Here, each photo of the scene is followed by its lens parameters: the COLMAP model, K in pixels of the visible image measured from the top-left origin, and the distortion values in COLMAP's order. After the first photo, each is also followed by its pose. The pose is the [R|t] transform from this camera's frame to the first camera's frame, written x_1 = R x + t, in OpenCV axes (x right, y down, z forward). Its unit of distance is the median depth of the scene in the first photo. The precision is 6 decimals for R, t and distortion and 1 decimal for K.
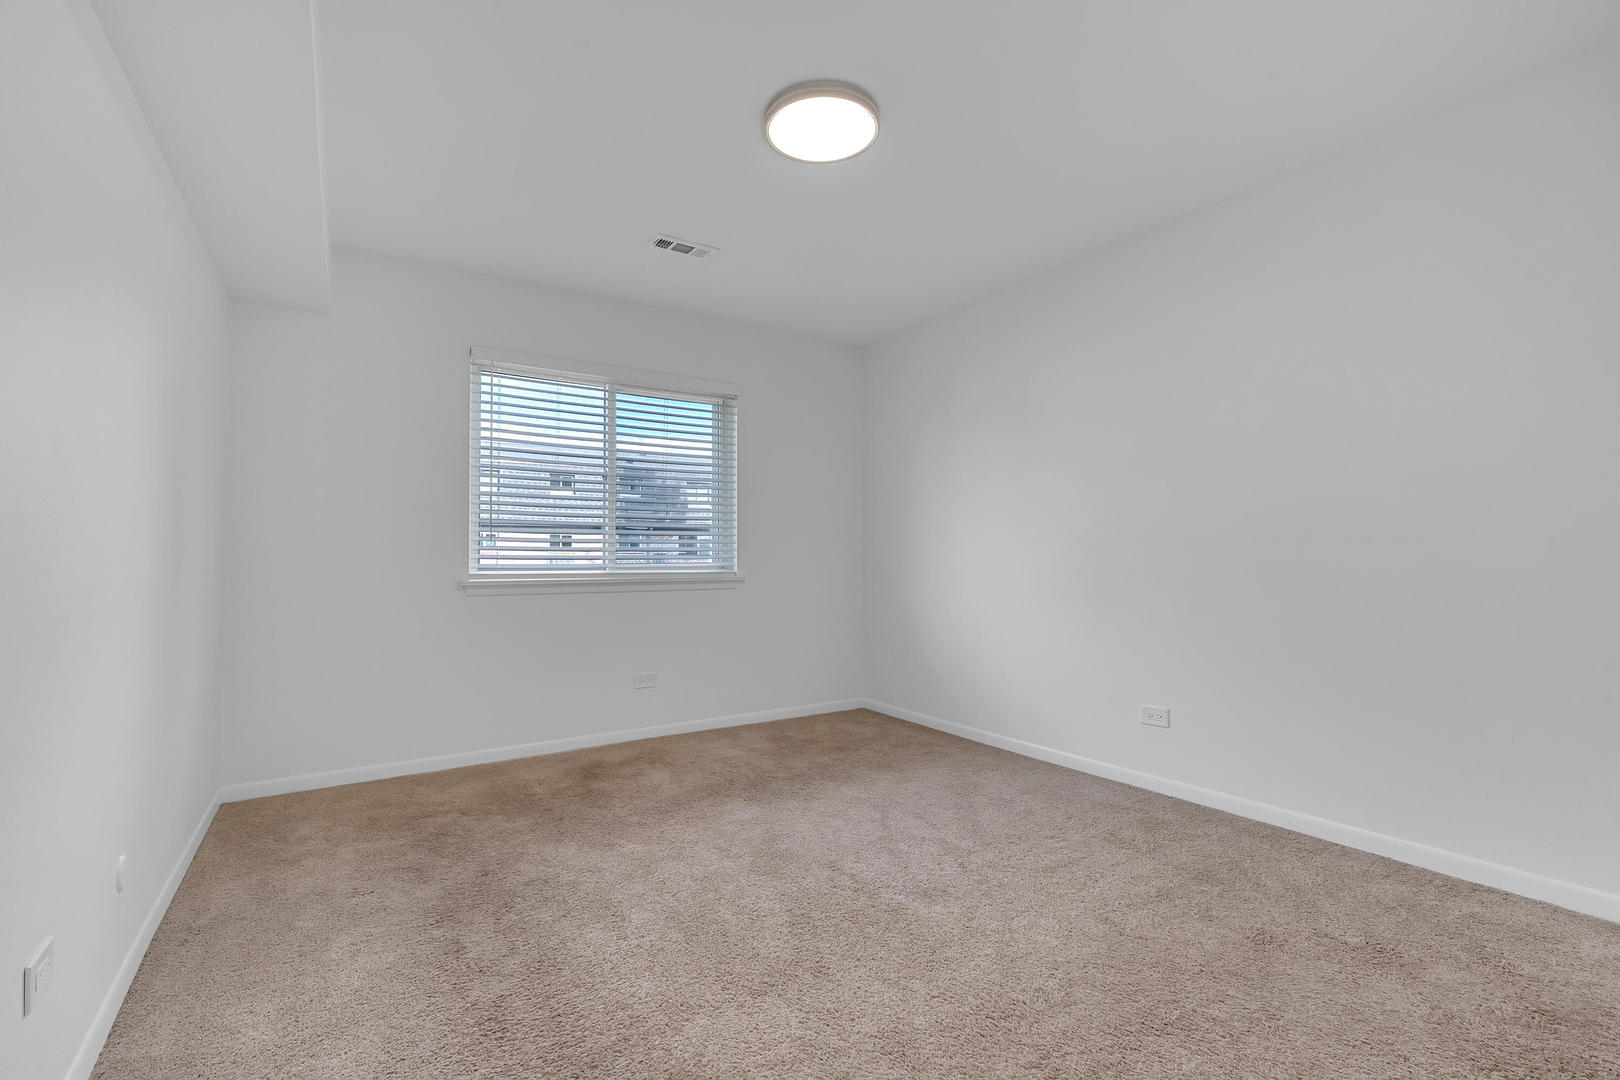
lens RADIAL K [[709.8, 0, 805.2], [0, 709.8, 540.7], [0, 0, 1]] dist [-0.001268, -0.000201]
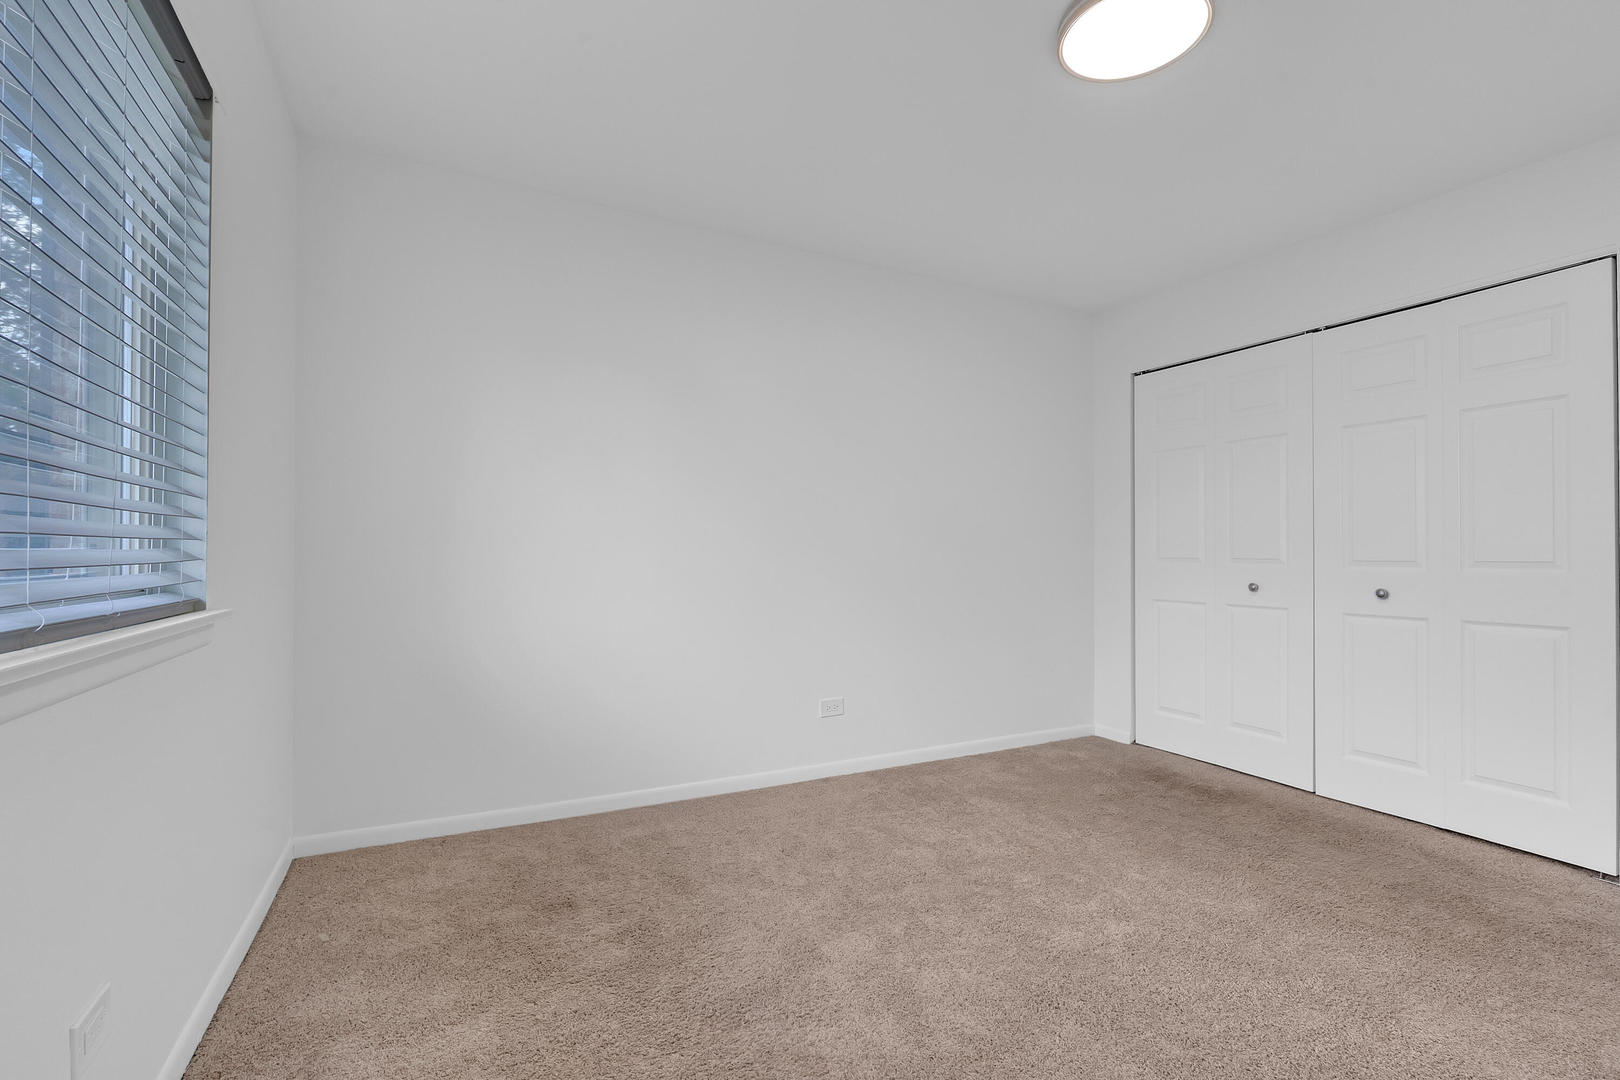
lens RADIAL K [[709.8, 0, 805.2], [0, 709.8, 540.7], [0, 0, 1]] dist [-0.001268, -0.000201]
pose [[0.123885, 0.030039, 0.991842, -0.485012], [-0.021115, 0.999395, -0.027631, 0.027378], [-0.992072, -0.017519, 0.124444, 0.774292]]
